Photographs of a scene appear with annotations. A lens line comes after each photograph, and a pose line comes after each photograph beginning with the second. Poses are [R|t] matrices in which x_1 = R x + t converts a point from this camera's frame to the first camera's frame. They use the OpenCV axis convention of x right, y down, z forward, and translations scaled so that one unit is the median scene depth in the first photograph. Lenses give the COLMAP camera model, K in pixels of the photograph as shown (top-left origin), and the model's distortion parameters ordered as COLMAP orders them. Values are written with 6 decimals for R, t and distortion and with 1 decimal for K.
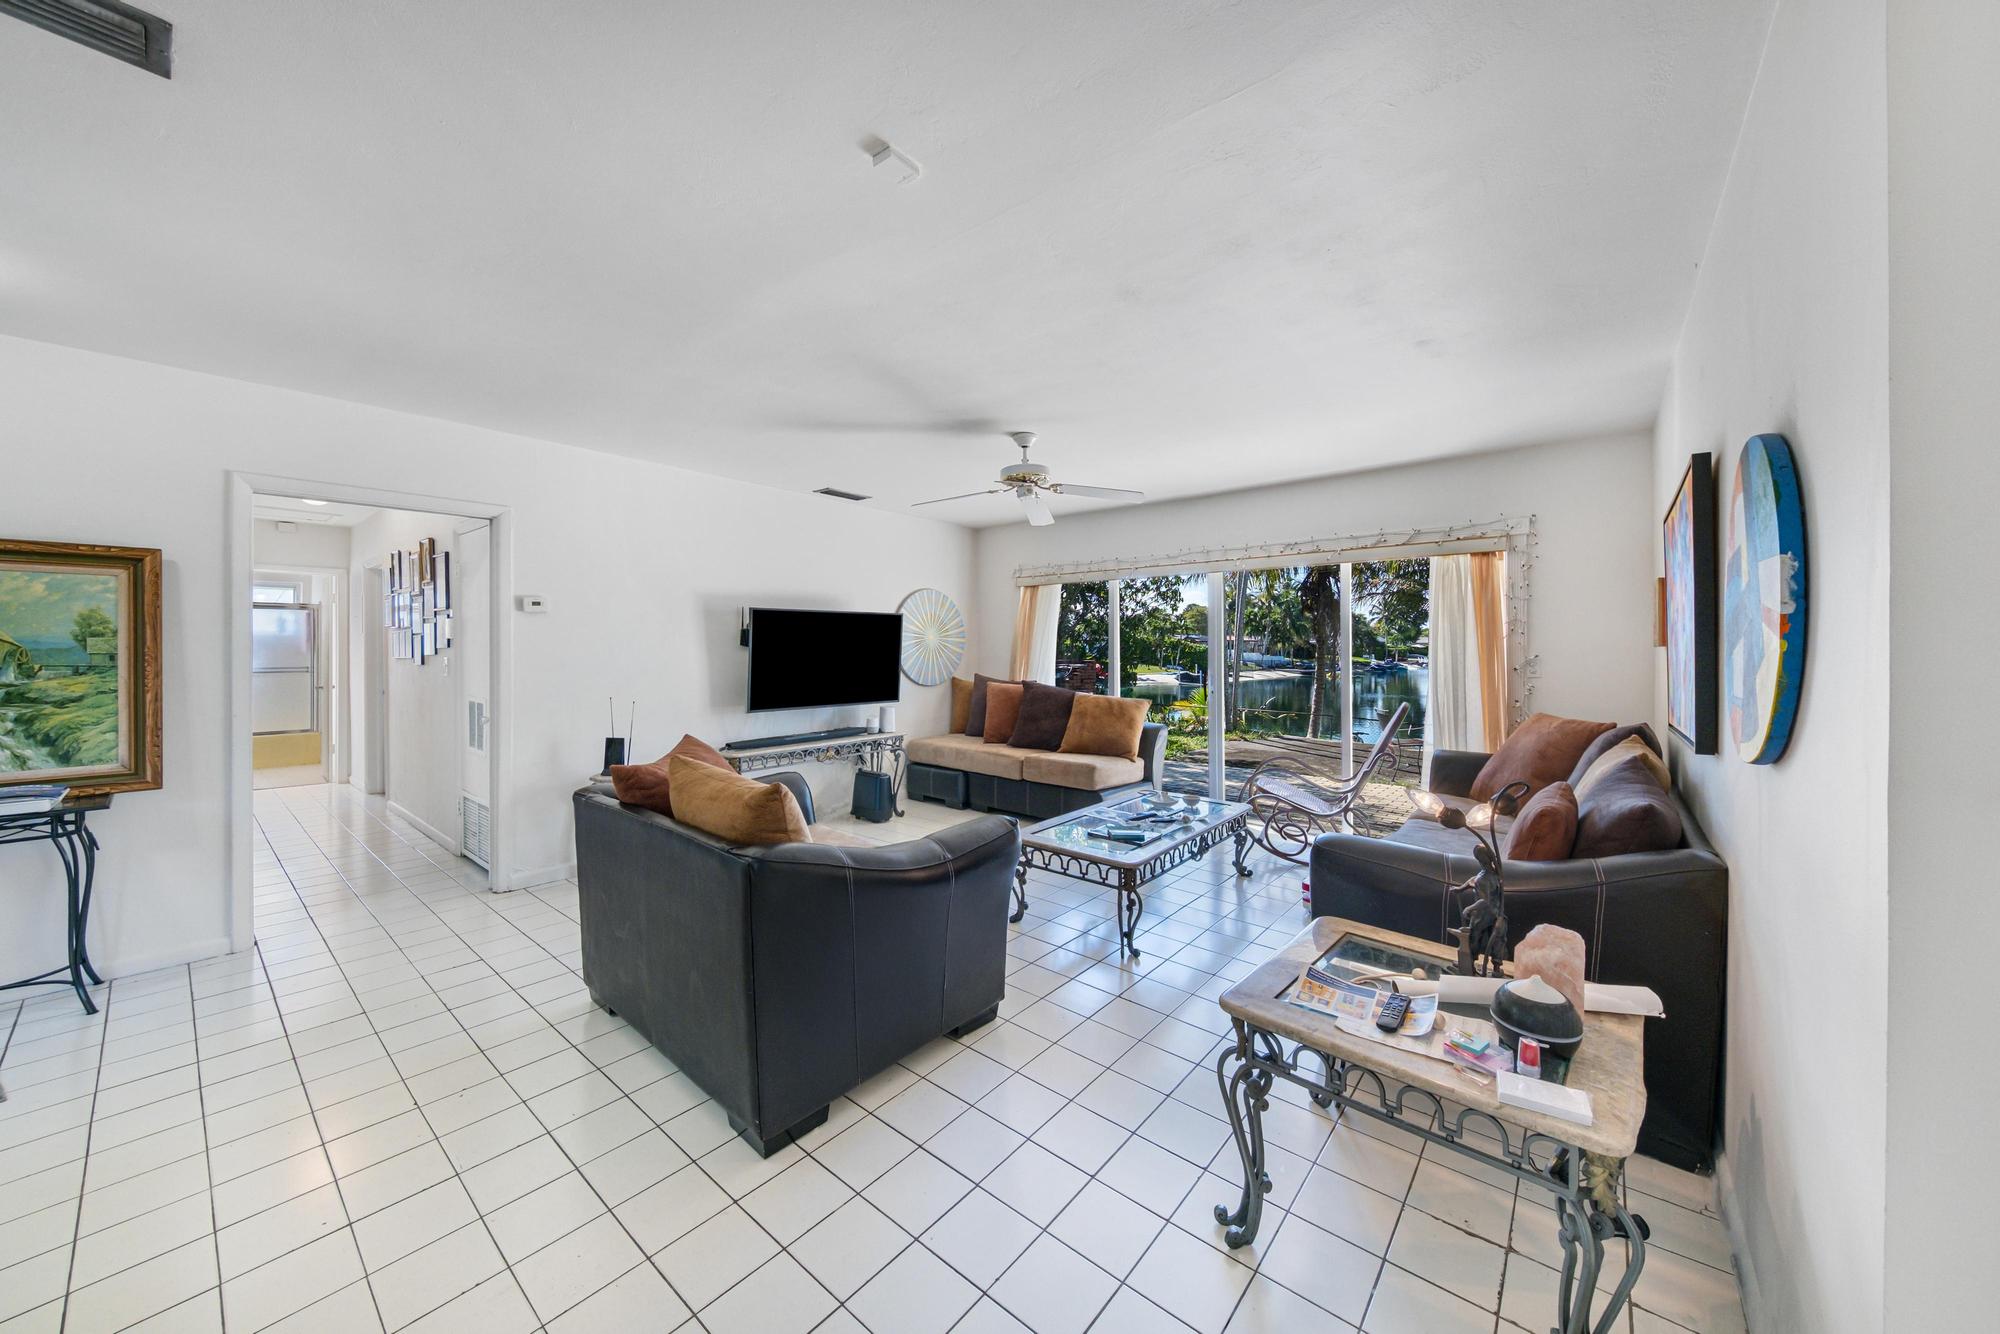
lens RADIAL K [[707.2, 0, 968.9], [0, 707.2, 636.2], [0, 0, 1]] dist [0.015077, -0.000080]
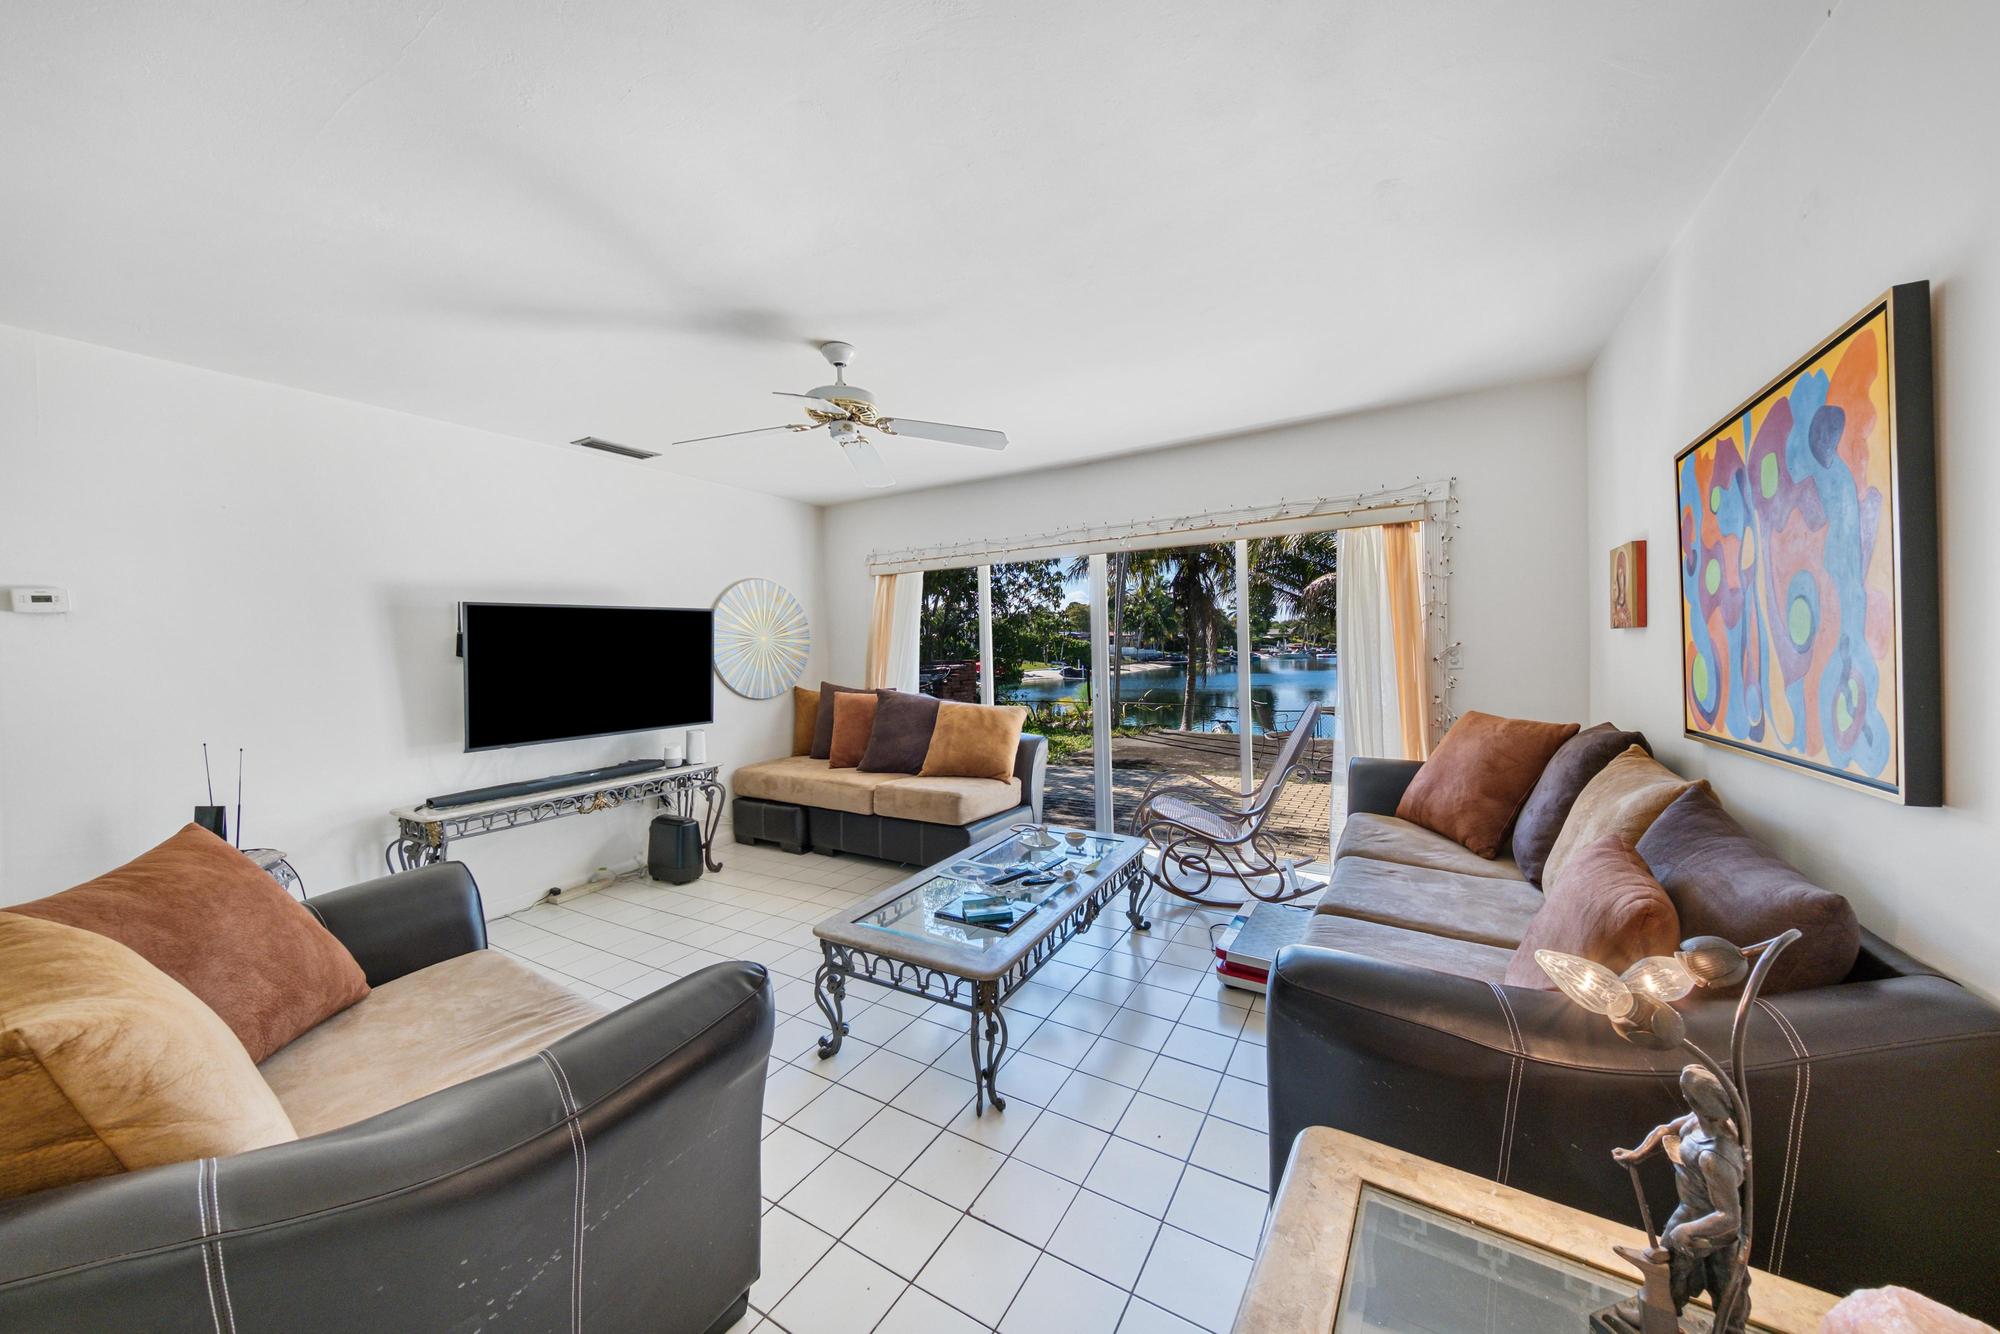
lens RADIAL K [[698.2, 0, 998.9], [0, 698.2, 658.1], [0, 0, 1]] dist [-0.004634, -0.000243]
pose [[0.980245, -0.029117, 0.195633, 0.066659], [0.022953, 0.999168, 0.033702, 0.003254], [-0.196451, -0.028545, 0.980098, 0.207643]]
